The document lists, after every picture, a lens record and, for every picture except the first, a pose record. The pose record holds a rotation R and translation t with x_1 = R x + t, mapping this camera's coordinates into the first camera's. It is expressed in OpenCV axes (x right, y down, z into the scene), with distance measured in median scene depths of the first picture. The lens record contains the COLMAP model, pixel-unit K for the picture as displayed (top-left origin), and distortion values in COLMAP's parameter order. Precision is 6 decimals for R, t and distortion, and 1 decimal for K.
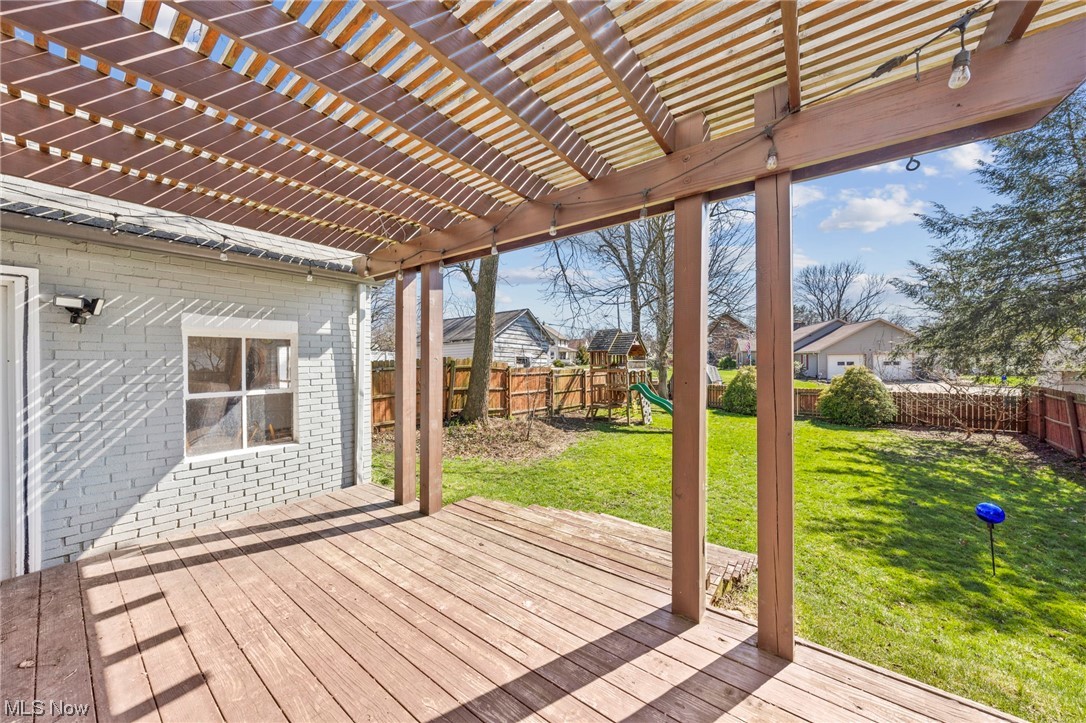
lens RADIAL K [[362.5, 0, 543.0], [0, 362.5, 361.5], [0, 0, 1]] dist [-0.001379, -0.000109]
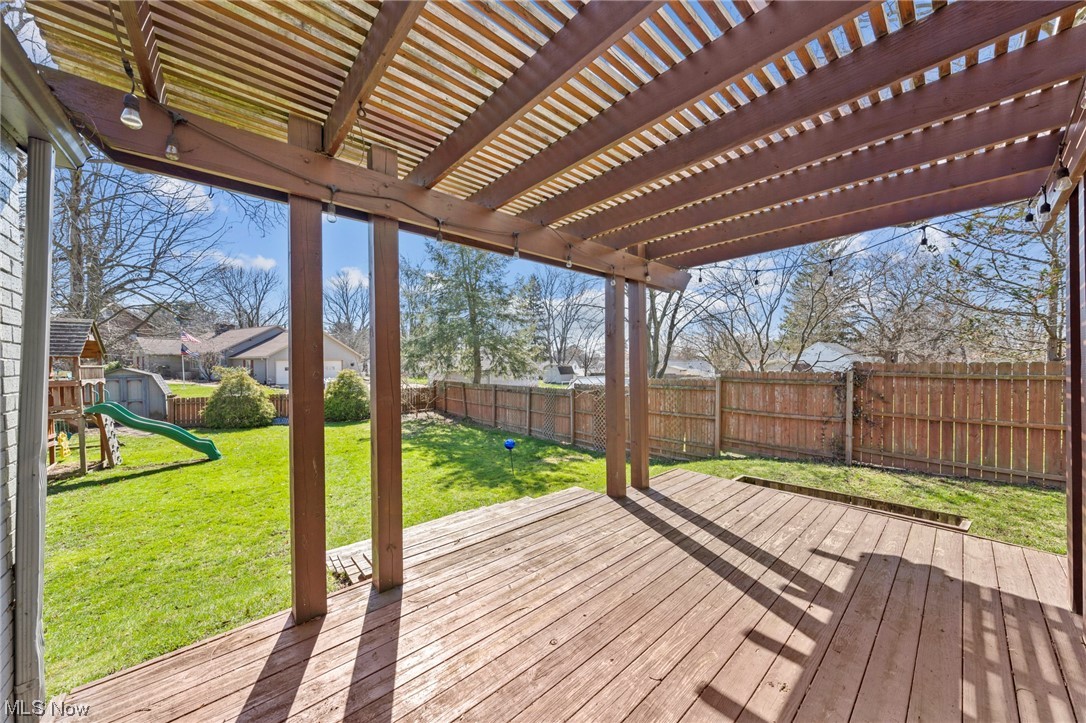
lens RADIAL K [[370.4, 0, 548.1], [0, 370.4, 360.0], [0, 0, 1]] dist [-0.000826, -0.000094]
pose [[0.217317, 0.012202, 0.976025, -0.518185], [0.006596, 0.999881, -0.013969, 0.003195], [-0.976079, 0.009473, 0.217211, 0.306647]]
